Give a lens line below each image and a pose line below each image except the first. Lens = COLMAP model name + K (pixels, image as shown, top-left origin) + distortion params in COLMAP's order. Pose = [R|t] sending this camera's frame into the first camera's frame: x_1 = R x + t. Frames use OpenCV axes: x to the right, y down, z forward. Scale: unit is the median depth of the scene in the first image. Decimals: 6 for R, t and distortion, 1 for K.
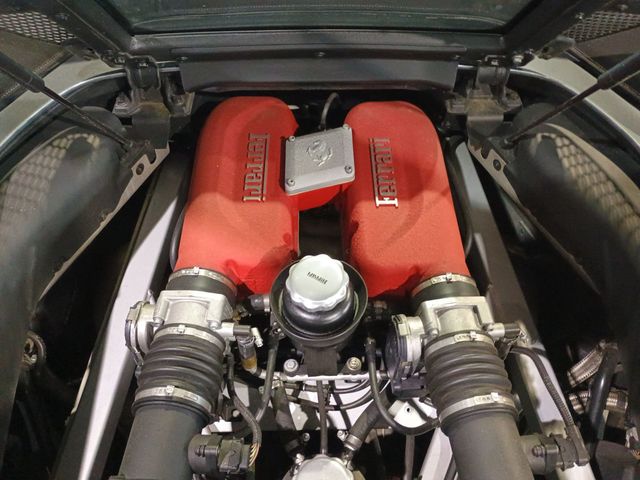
lens RADIAL K [[556.2, 0, 318.9], [0, 556.2, 252.0], [0, 0, 1]] dist [0.066545, -0.100346]
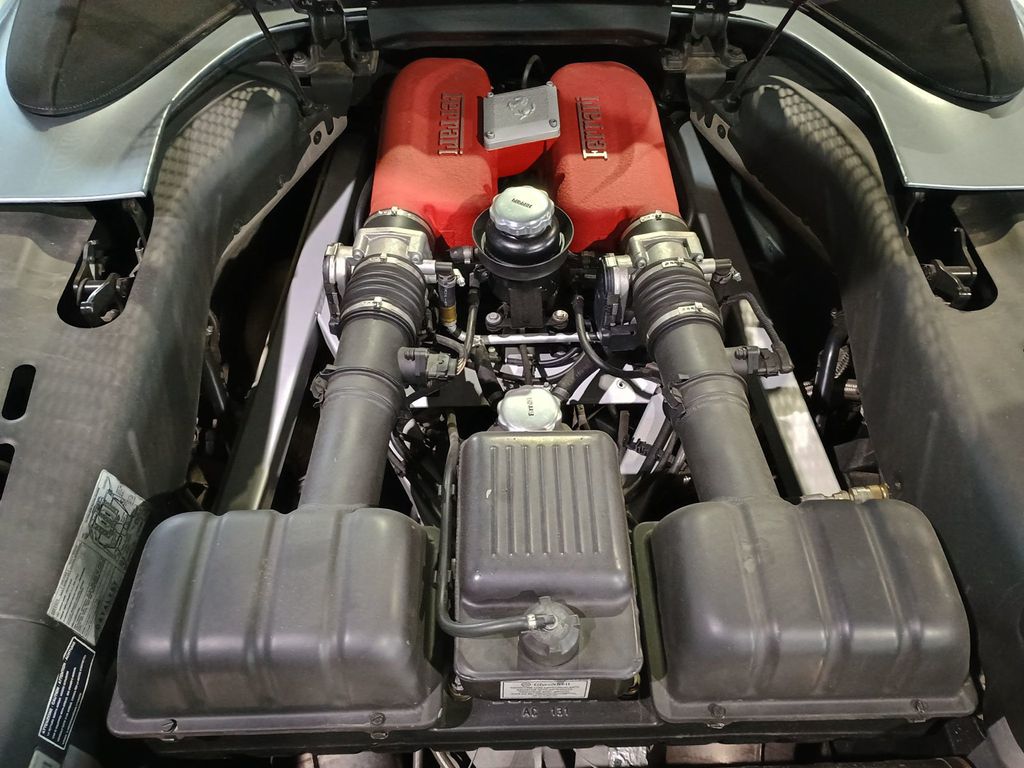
lens RADIAL K [[890.0, 0, 511.6], [0, 890.0, 390.7], [0, 0, 1]] dist [0.066545, -0.100346]
pose [[0.999975, -0.006322, 0.003026, -0.022573], [0.006442, 0.999111, -0.041667, 0.357030], [-0.002760, 0.041685, 0.999127, -0.454553]]
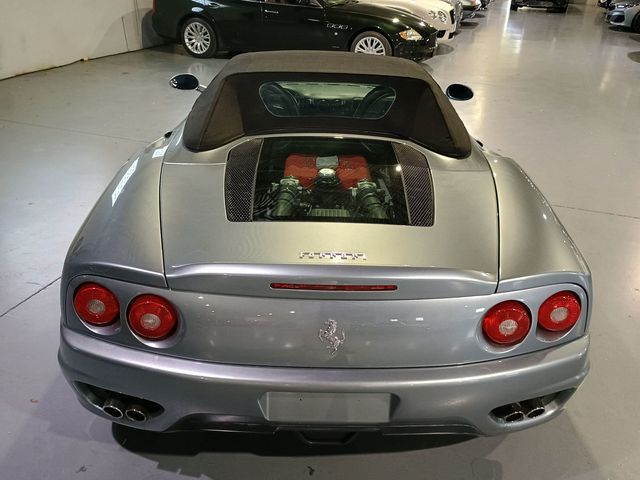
lens RADIAL K [[556.2, 0, 327.1], [0, 556.2, 237.8], [0, 0, 1]] dist [0.066545, -0.100346]
pose [[0.999560, 0.025959, 0.014337, -0.033612], [-0.017408, 0.905008, -0.425039, 1.589836], [-0.024008, 0.424602, 0.905062, -1.679980]]
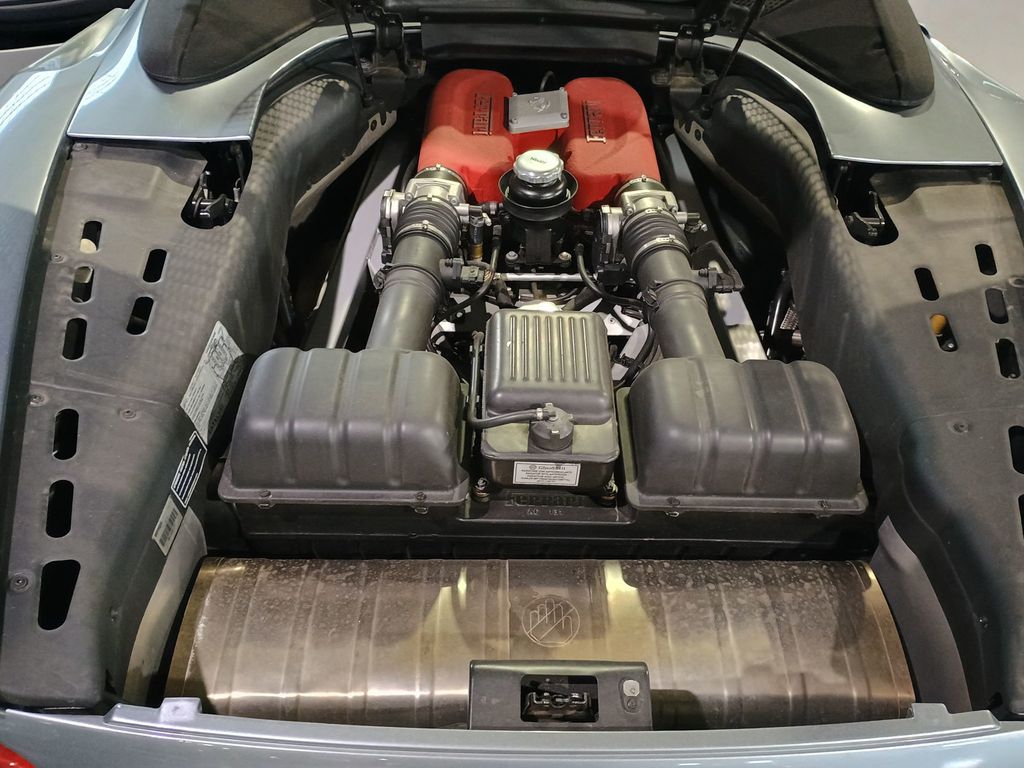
lens RADIAL K [[890.0, 0, 520.4], [0, 890.0, 390.1], [0, 0, 1]] dist [0.066545, -0.100346]
pose [[0.999345, 0.032909, 0.015069, -0.046739], [-0.030502, 0.989842, -0.138863, 0.687568], [-0.019486, 0.138312, 0.990197, -0.769835]]
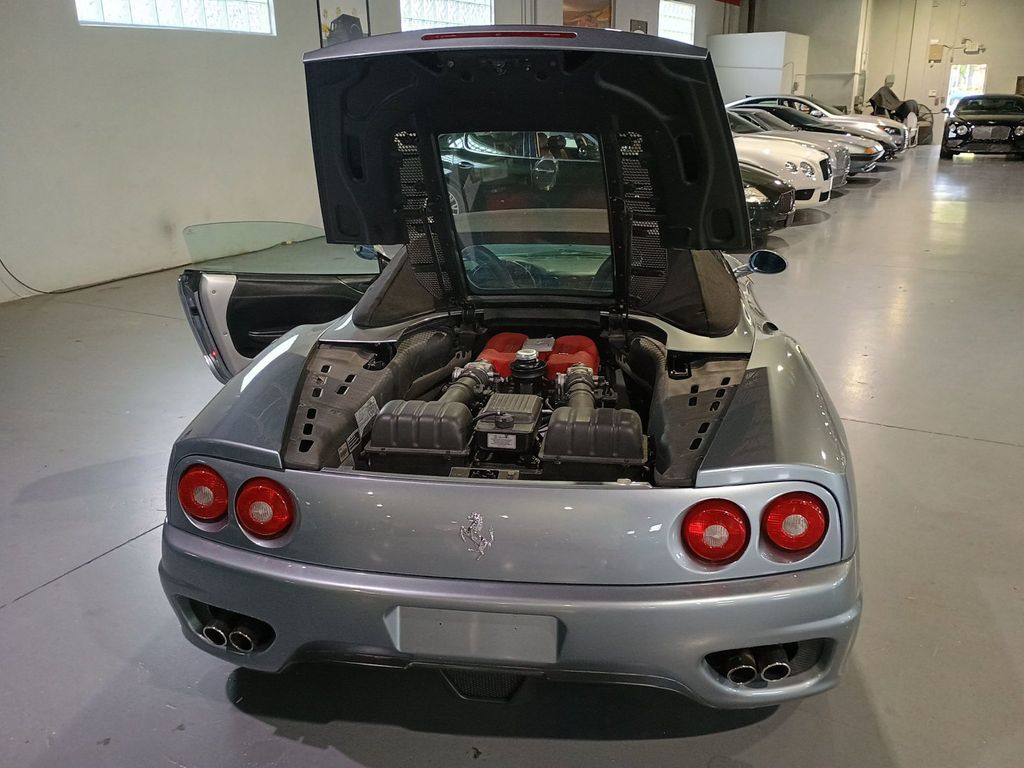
lens RADIAL K [[890.0, 0, 521.1], [0, 890.0, 379.1], [0, 0, 1]] dist [0.066545, -0.100346]
pose [[0.988073, 0.032281, -0.150565, 0.506784], [-0.111447, 0.824650, -0.554556, 2.068080], [0.106262, 0.564722, 0.818412, -1.996818]]
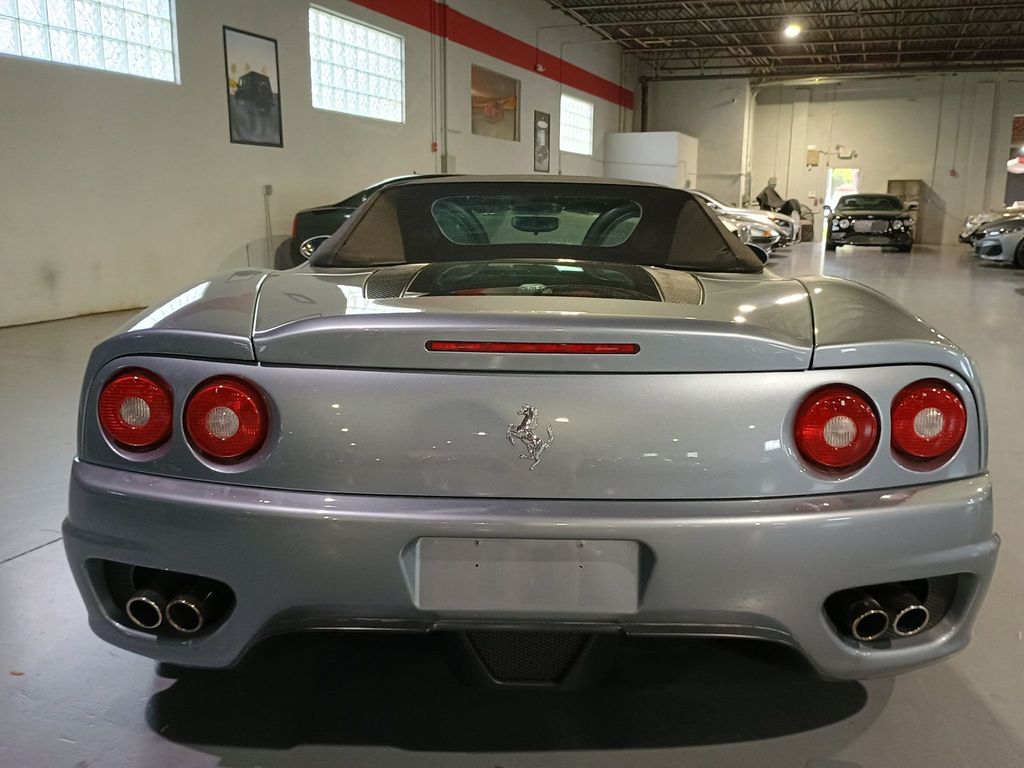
lens RADIAL K [[890.0, 0, 526.8], [0, 890.0, 373.2], [0, 0, 1]] dist [0.066545, -0.100346]
pose [[0.999588, 0.012728, -0.025734, 0.059933], [-0.026596, 0.748097, -0.663056, 2.184839], [0.010812, 0.663467, 0.748127, -1.186569]]
